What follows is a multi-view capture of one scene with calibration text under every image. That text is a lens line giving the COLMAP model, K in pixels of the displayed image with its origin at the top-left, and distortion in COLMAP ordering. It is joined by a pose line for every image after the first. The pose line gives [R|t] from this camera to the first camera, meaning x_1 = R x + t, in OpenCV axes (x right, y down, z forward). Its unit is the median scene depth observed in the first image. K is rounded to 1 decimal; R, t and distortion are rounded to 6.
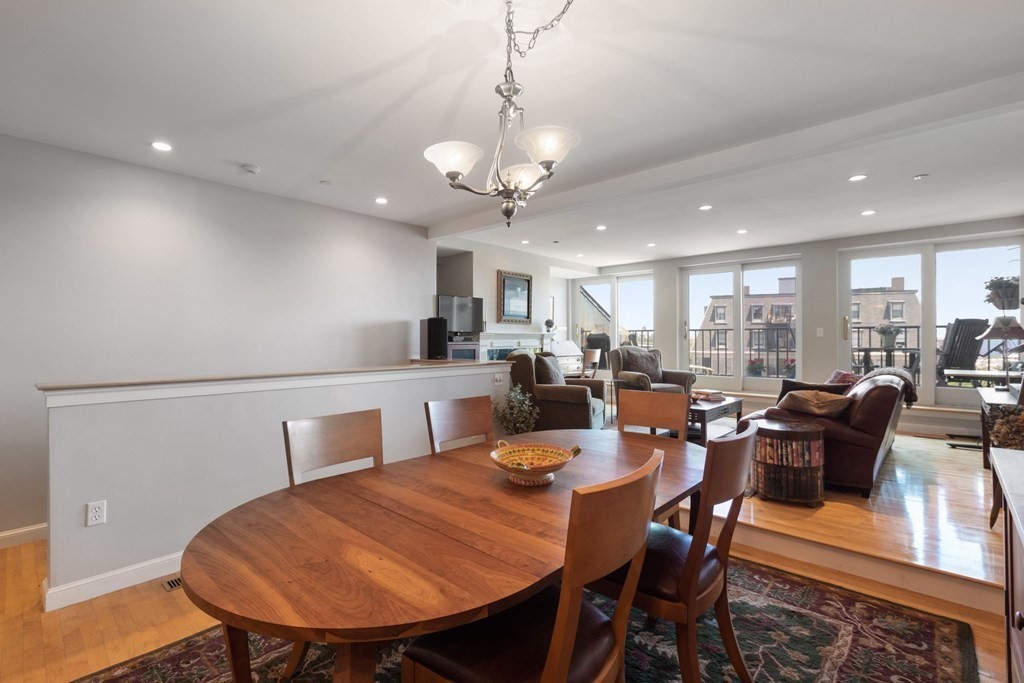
lens RADIAL K [[456.7, 0, 511.0], [0, 456.7, 334.8], [0, 0, 1]] dist [-0.003436, -0.000974]
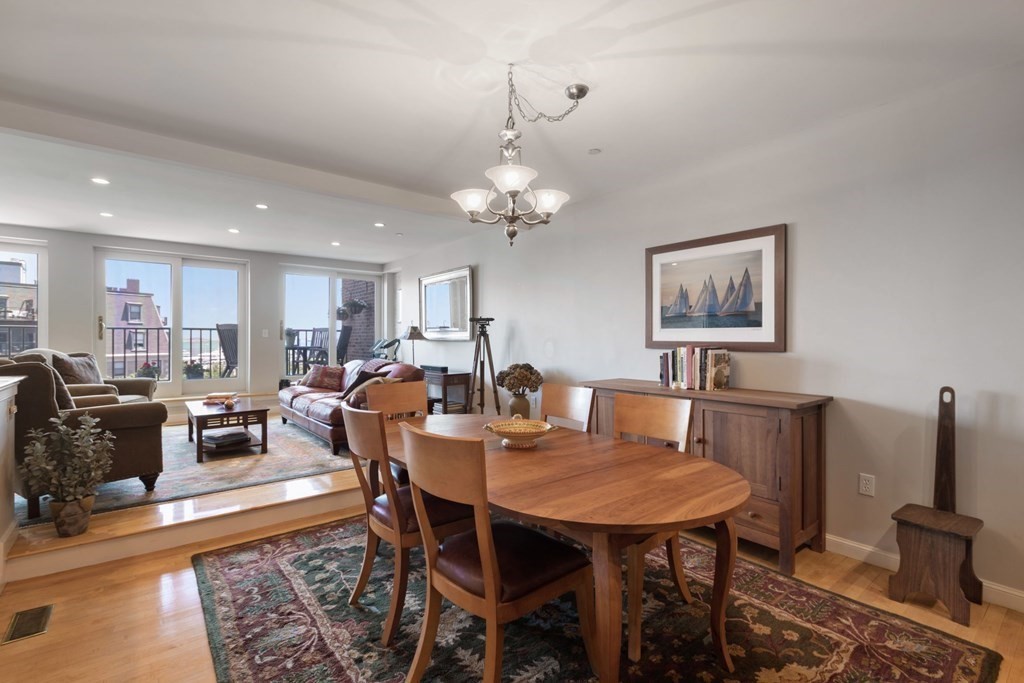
lens RADIAL K [[456.7, 0, 510.6], [0, 456.7, 339.1], [0, 0, 1]] dist [-0.003436, -0.000974]
pose [[0.140819, -0.001015, 0.990035, -0.363041], [-0.005035, 0.999986, 0.001741, 0.004536], [-0.990023, -0.005230, 0.140812, 0.207347]]
